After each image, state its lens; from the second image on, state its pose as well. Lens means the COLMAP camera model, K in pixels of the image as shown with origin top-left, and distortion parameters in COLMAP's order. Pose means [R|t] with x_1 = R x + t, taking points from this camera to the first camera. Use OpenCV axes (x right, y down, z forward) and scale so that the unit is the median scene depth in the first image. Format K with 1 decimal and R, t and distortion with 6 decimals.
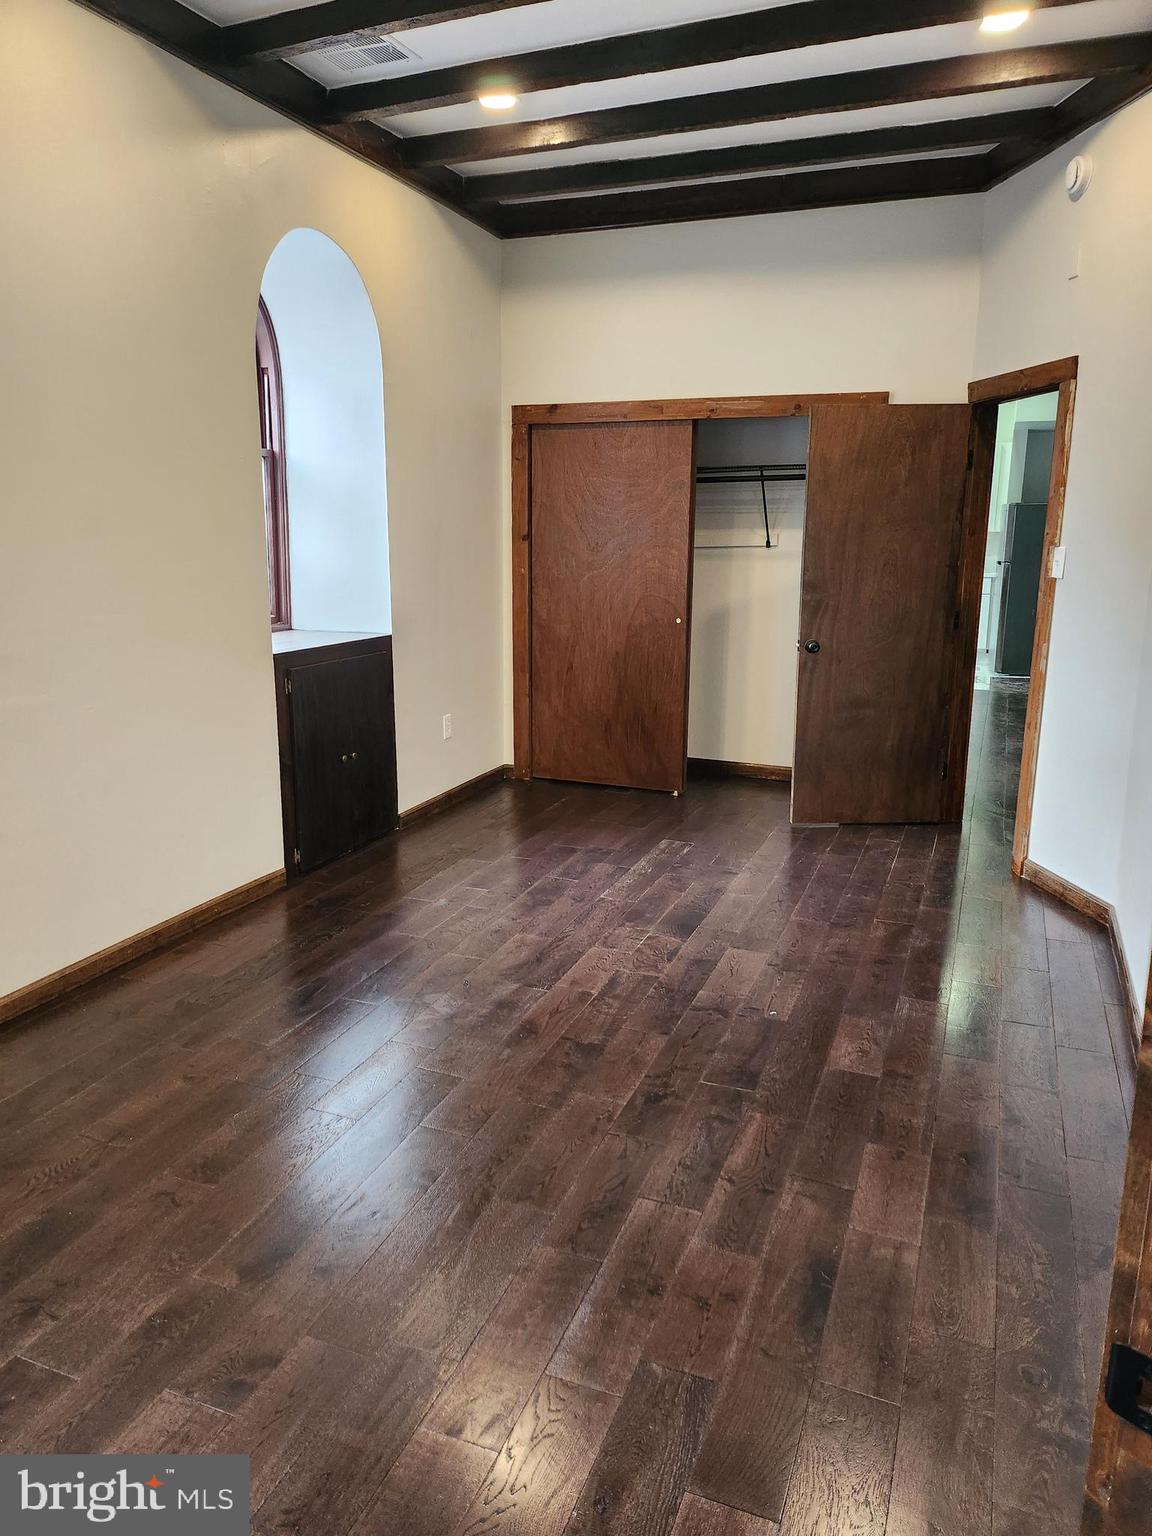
lens RADIAL K [[1066.0, 0, 572.5], [0, 1066.0, 764.9], [0, 0, 1]] dist [0.054142, -0.050414]
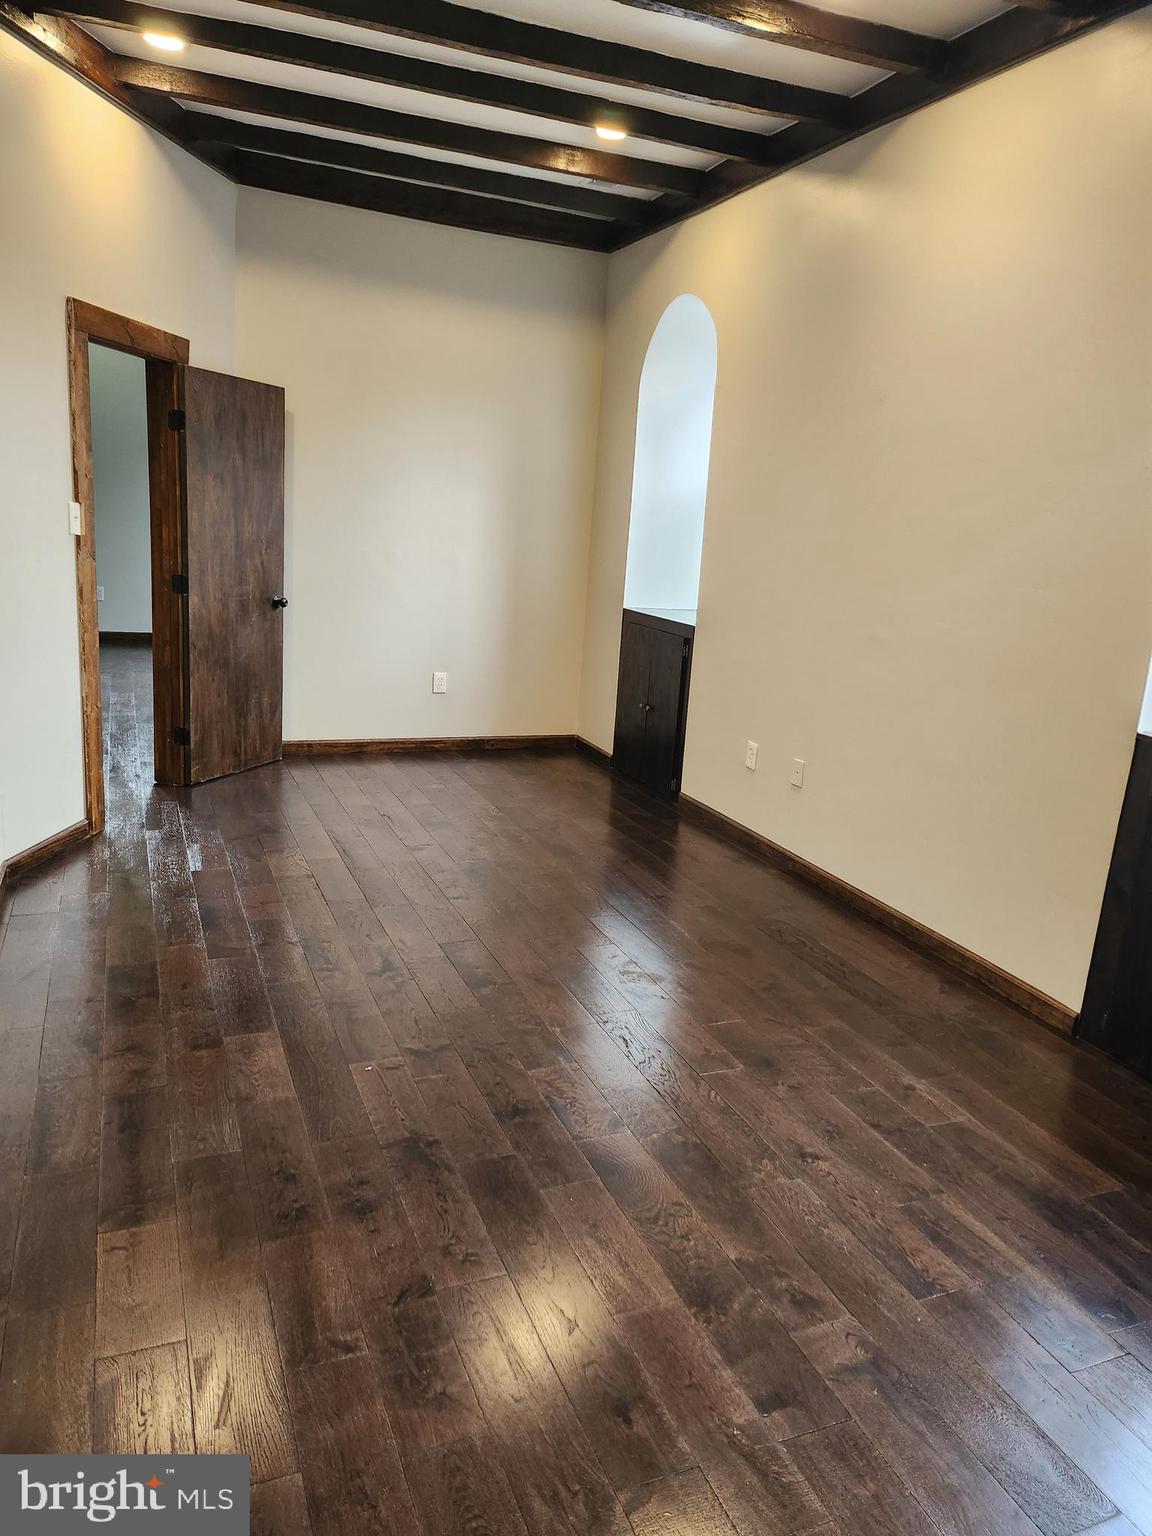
lens RADIAL K [[1066.0, 0, 571.9], [0, 1066.0, 764.4], [0, 0, 1]] dist [0.054142, -0.050414]
pose [[-0.718607, 0.111264, -0.686457, 0.563936], [-0.218095, 0.901259, 0.374390, -0.309865], [0.660332, 0.418752, -0.623385, 1.369200]]
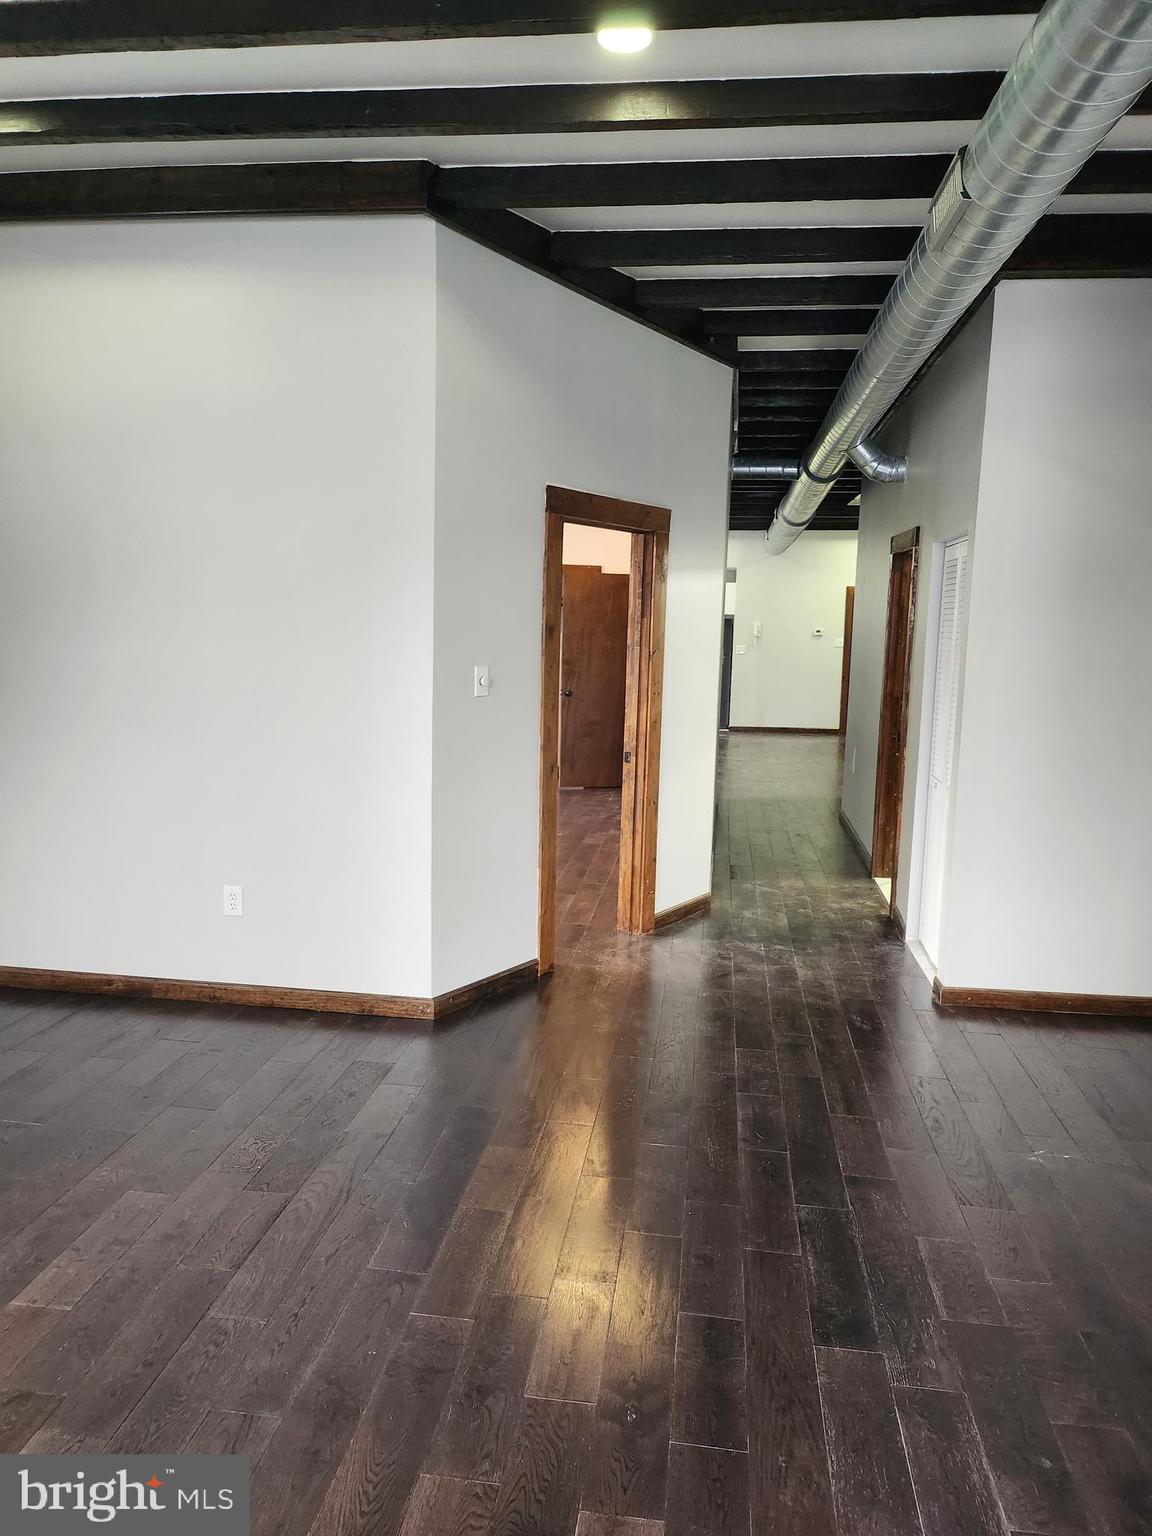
lens RADIAL K [[1066.0, 0, 575.9], [0, 1066.0, 766.0], [0, 0, 1]] dist [0.054142, -0.050414]
pose [[0.970528, -0.007261, 0.240878, -0.320018], [0.025286, 0.997097, -0.071826, 0.224464], [-0.239657, 0.075800, 0.967894, -1.211268]]
